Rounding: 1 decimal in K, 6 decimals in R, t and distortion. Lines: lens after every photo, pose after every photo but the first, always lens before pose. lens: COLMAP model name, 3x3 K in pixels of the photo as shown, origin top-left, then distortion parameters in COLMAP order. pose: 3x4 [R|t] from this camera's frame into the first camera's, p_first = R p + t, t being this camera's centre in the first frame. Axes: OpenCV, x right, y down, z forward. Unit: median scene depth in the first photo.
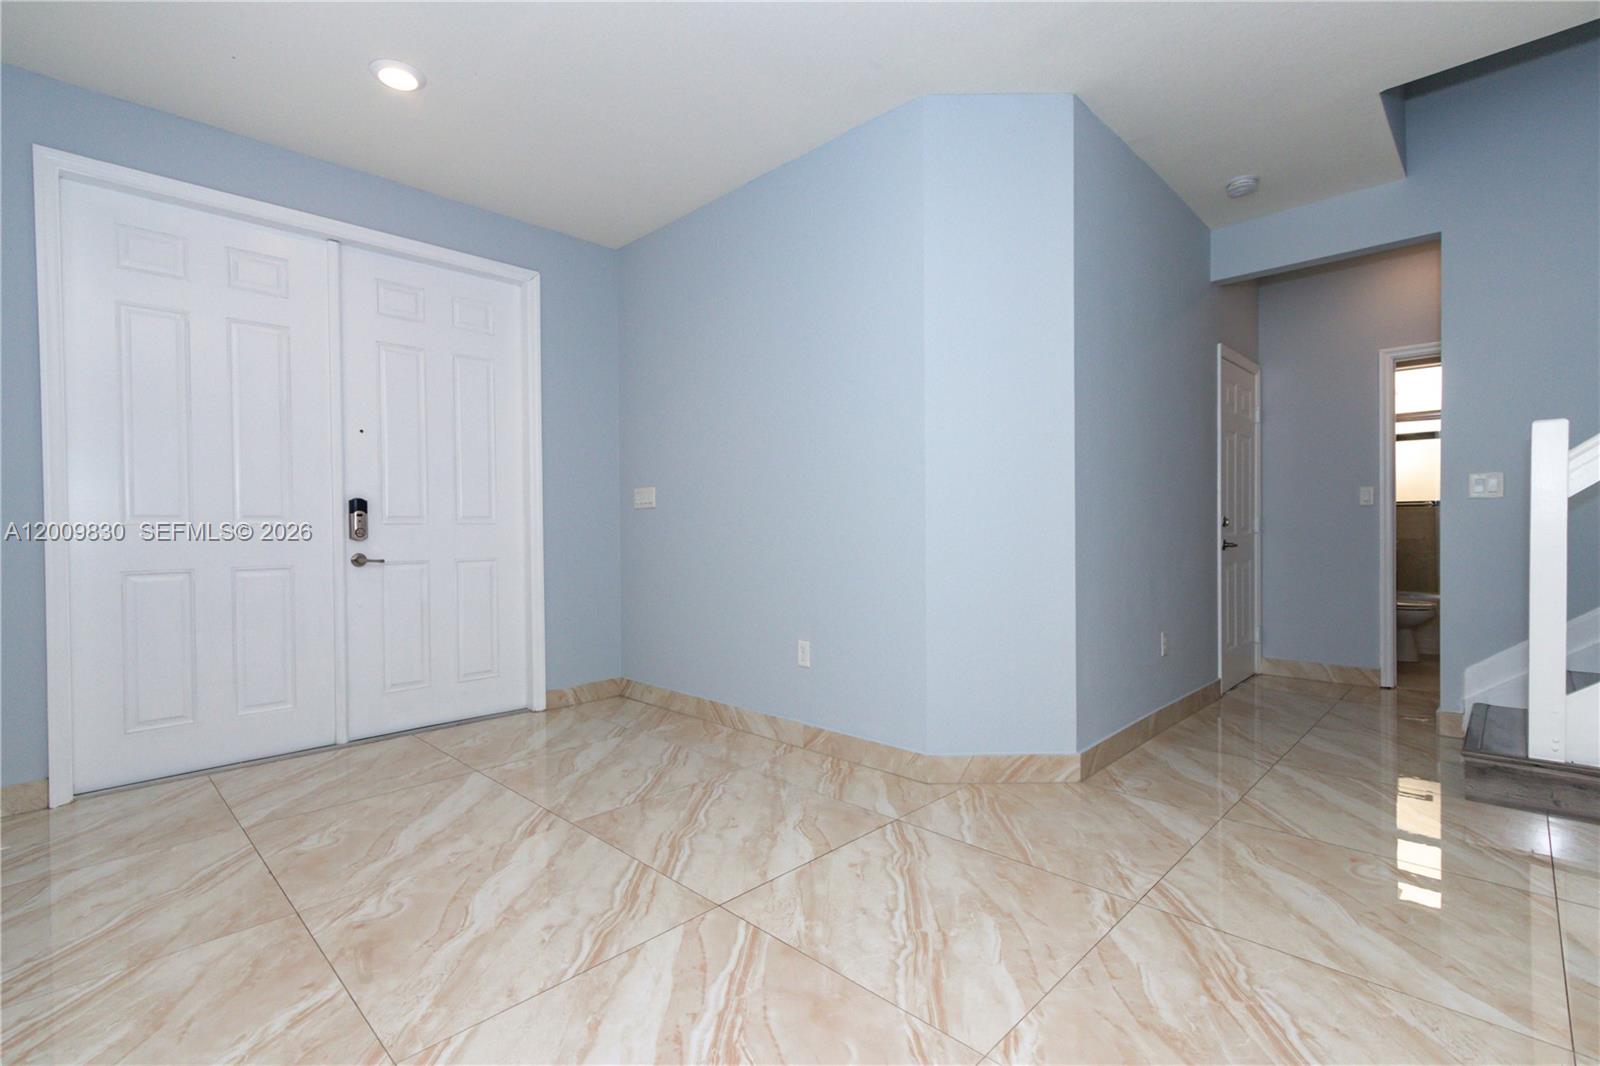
lens RADIAL K [[730.1, 0, 787.7], [0, 730.1, 536.4], [0, 0, 1]] dist [0.012314, -0.002215]
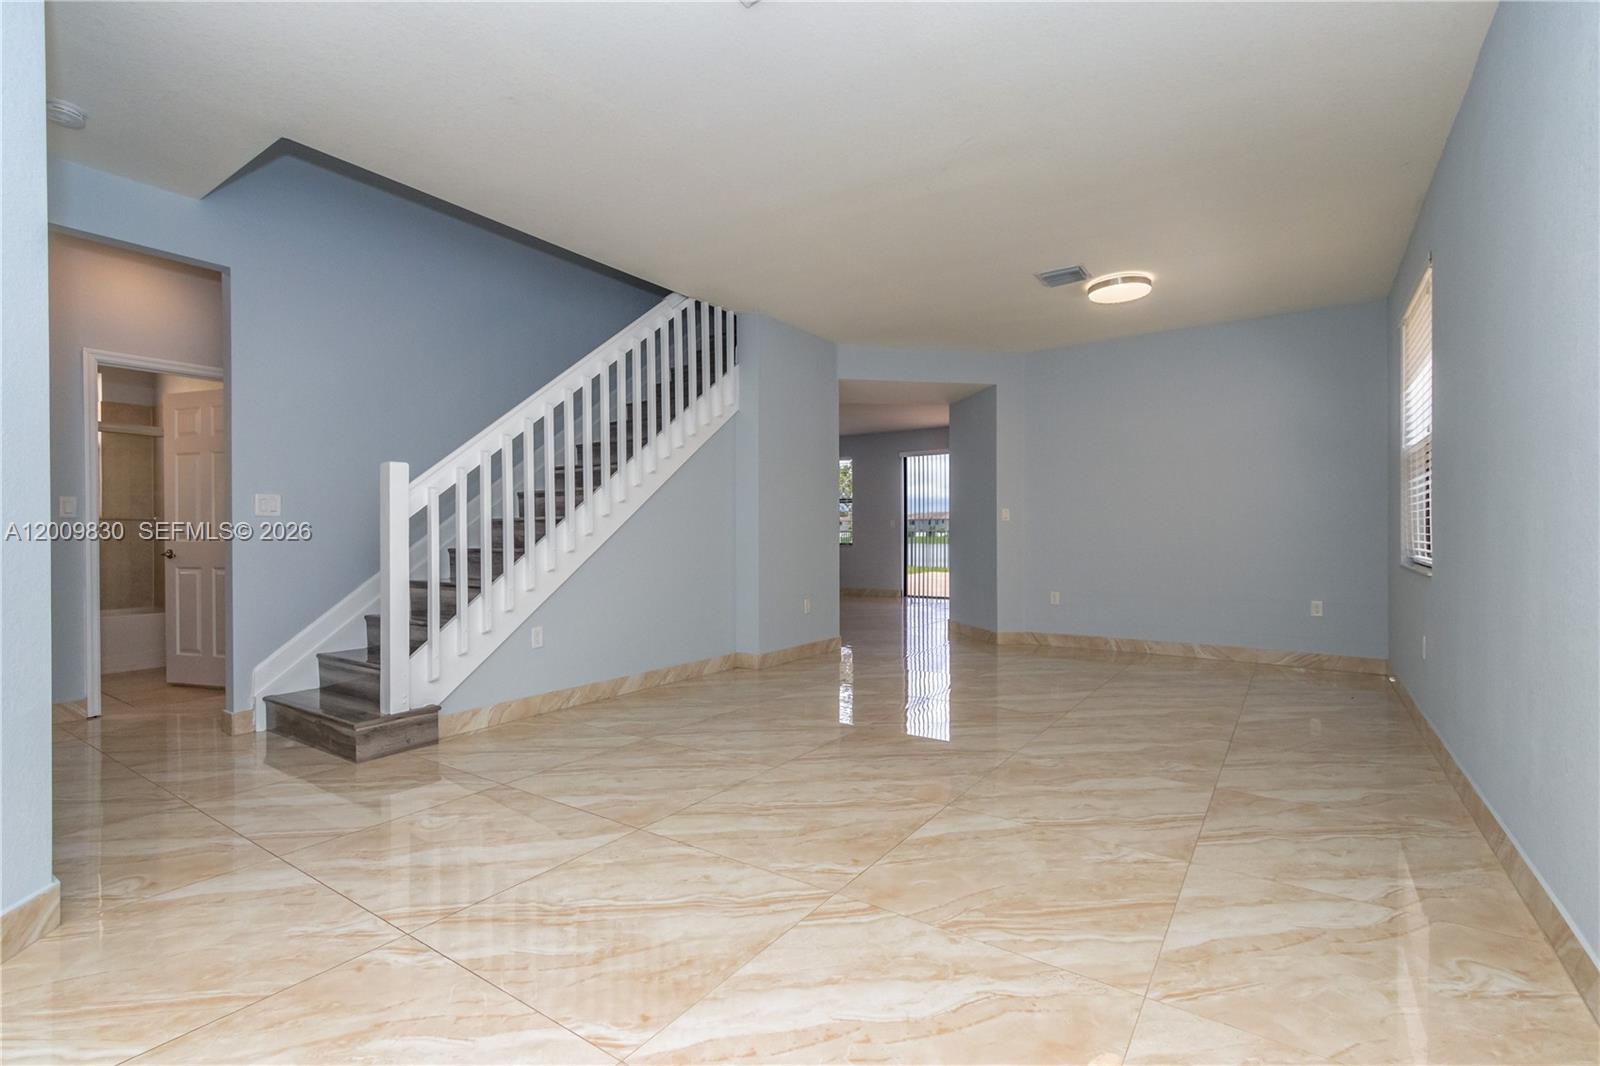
lens RADIAL K [[730.1, 0, 794.2], [0, 730.1, 541.0], [0, 0, 1]] dist [0.012314, -0.002215]
pose [[-0.178411, 0.000806, 0.983956, -0.451987], [0.013420, 0.999909, 0.001614, -0.006050], [-0.983865, 0.013492, -0.178405, 0.546811]]
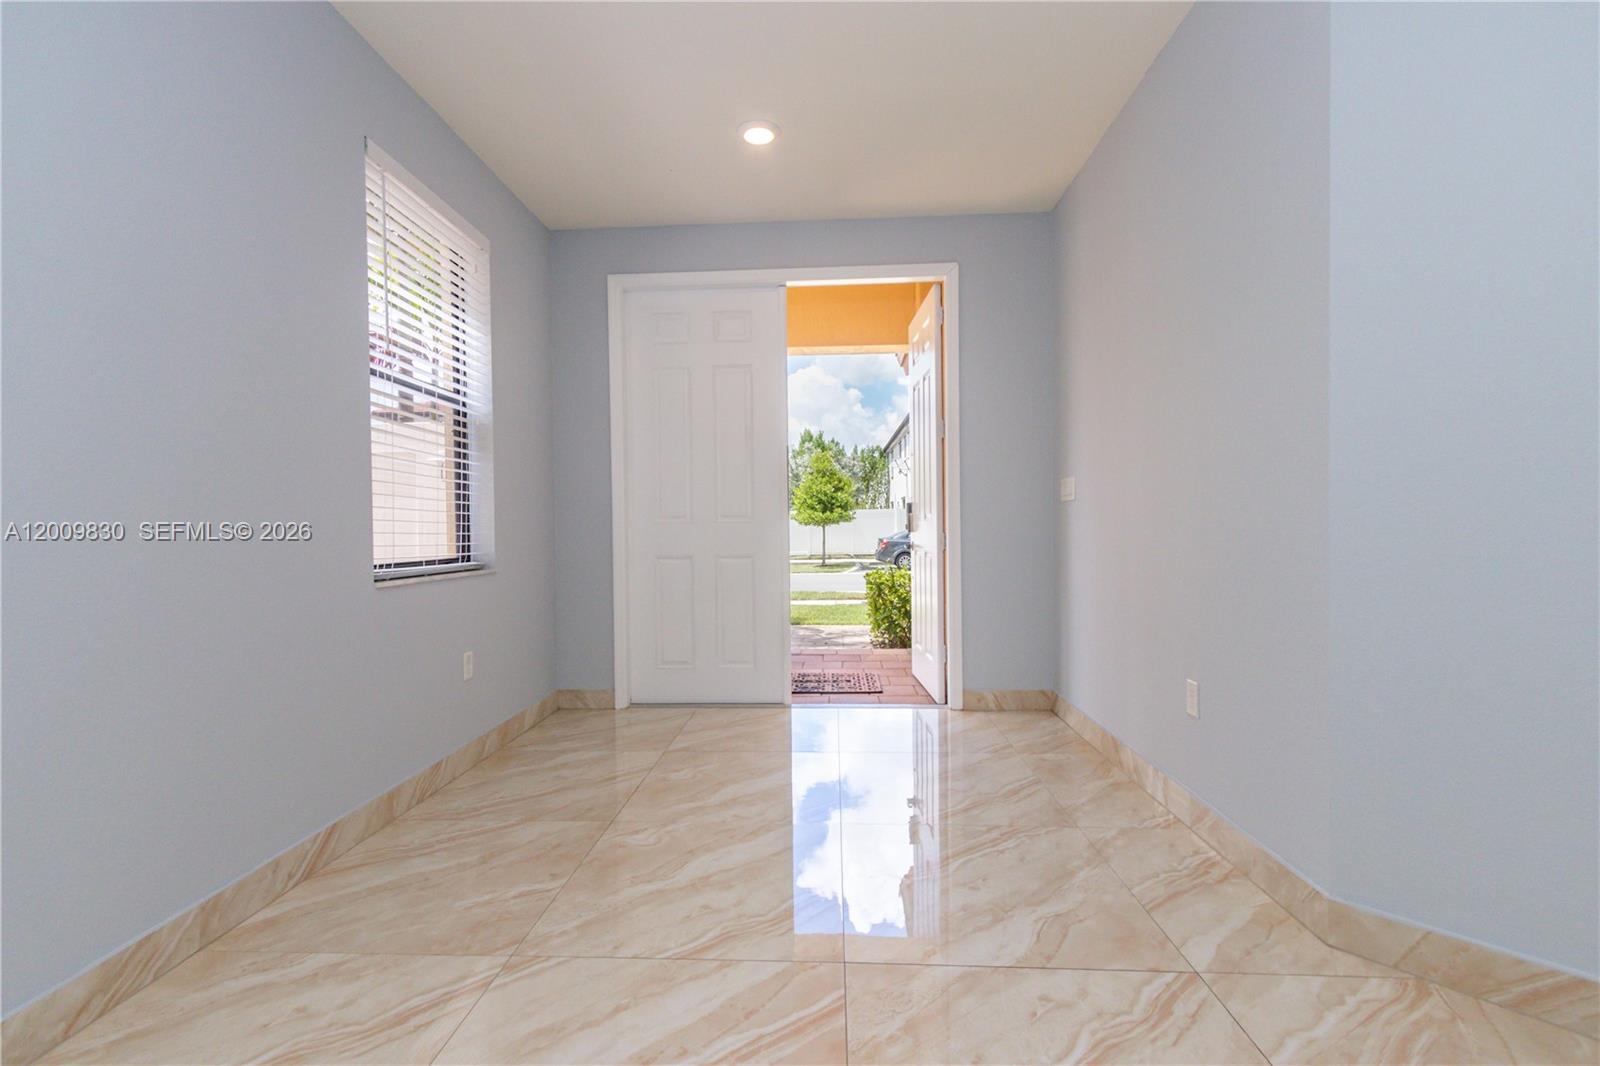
lens RADIAL K [[730.1, 0, 791.1], [0, 730.1, 531.1], [0, 0, 1]] dist [0.012314, -0.002215]
pose [[0.661721, 0.006628, -0.749720, 0.419145], [-0.003693, 0.999978, 0.005581, -0.009677], [0.749741, -0.000925, 0.661731, 0.309167]]
